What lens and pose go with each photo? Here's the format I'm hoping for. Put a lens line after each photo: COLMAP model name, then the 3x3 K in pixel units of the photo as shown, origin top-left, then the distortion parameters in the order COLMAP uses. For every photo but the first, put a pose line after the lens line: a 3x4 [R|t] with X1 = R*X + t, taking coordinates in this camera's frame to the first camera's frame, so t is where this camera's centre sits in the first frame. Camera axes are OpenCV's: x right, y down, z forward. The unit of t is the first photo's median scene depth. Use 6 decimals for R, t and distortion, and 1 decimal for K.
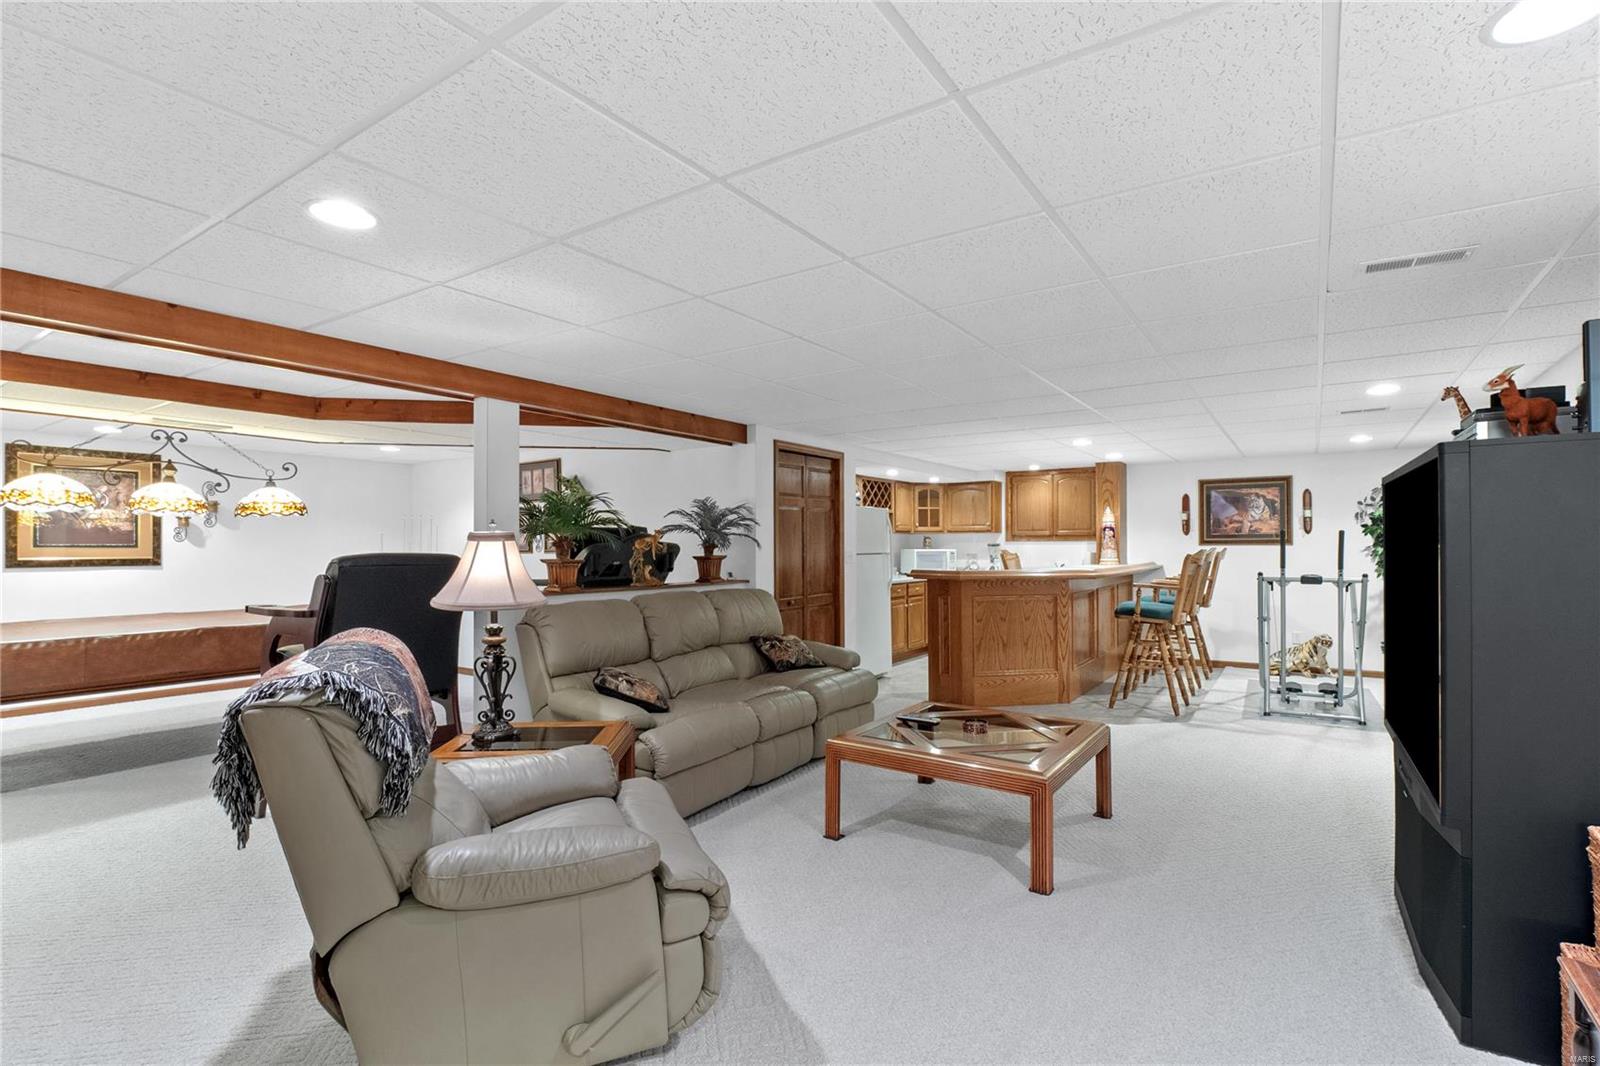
lens RADIAL K [[758.5, 0, 798.8], [0, 758.5, 542.3], [0, 0, 1]] dist [-0.008792, -0.001180]
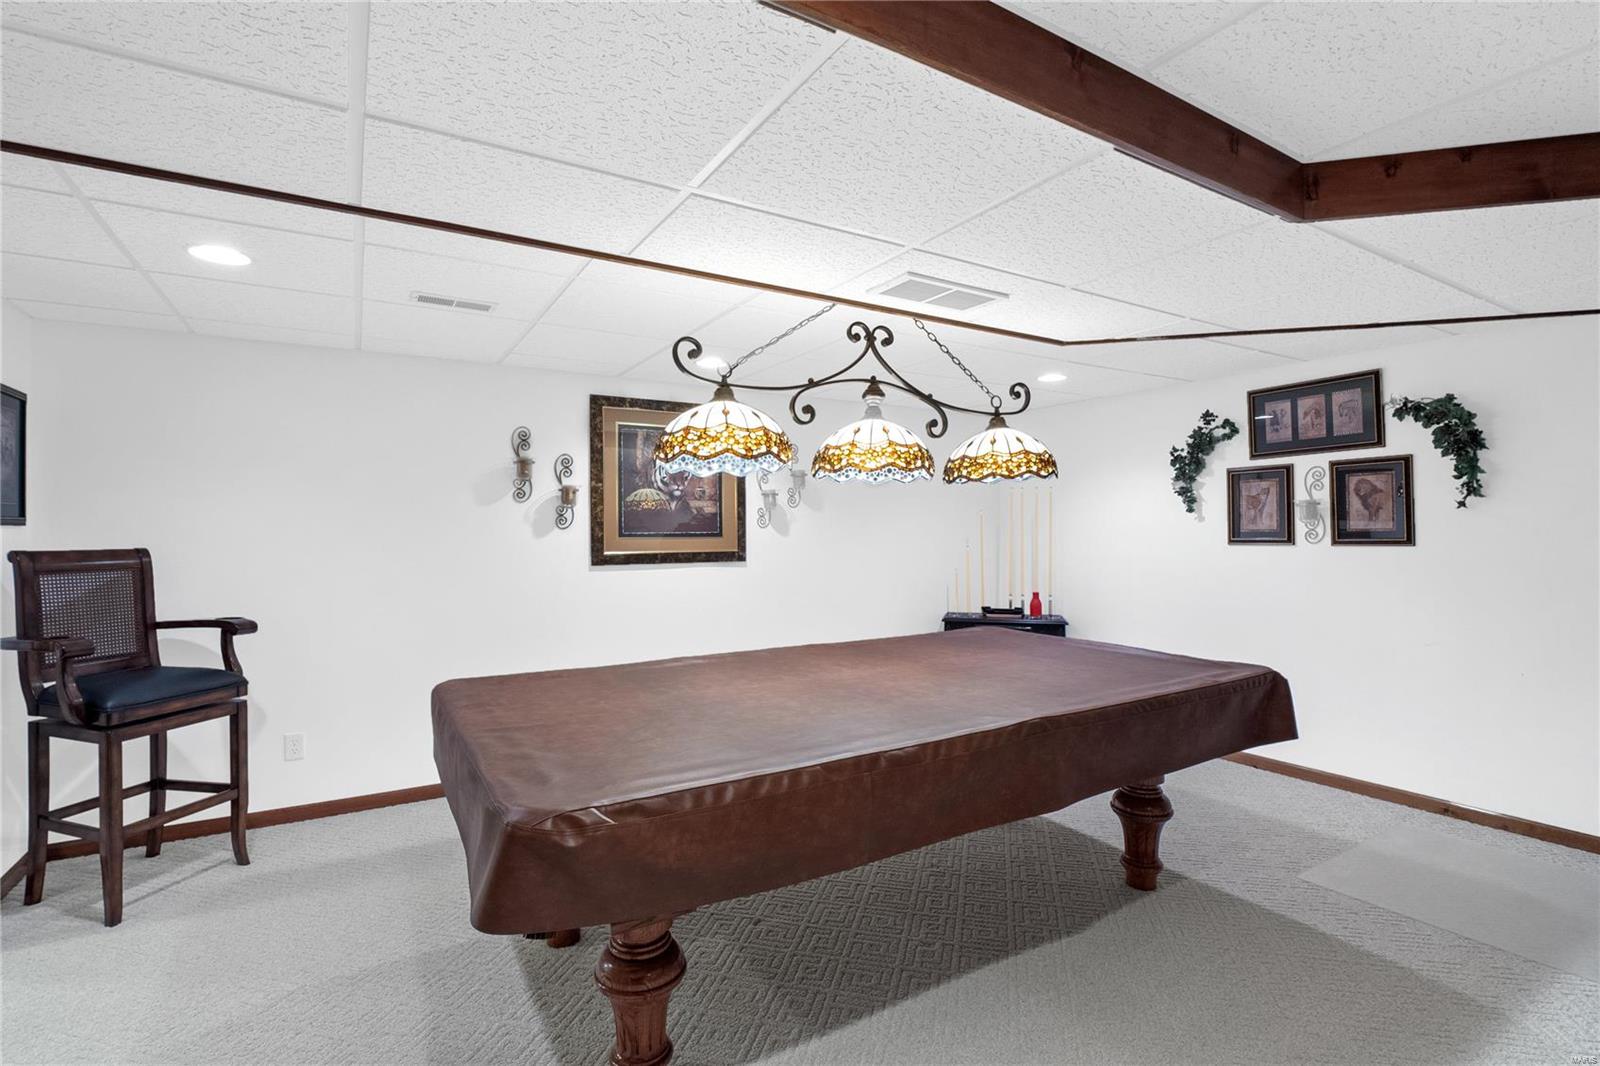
lens RADIAL K [[758.5, 0, 812.6], [0, 758.5, 525.5], [0, 0, 1]] dist [-0.008792, -0.001180]
pose [[0.910810, -0.007445, -0.412760, -0.549474], [0.007476, 0.999971, -0.001540, -0.001863], [0.412759, -0.001683, 0.910839, 0.409737]]
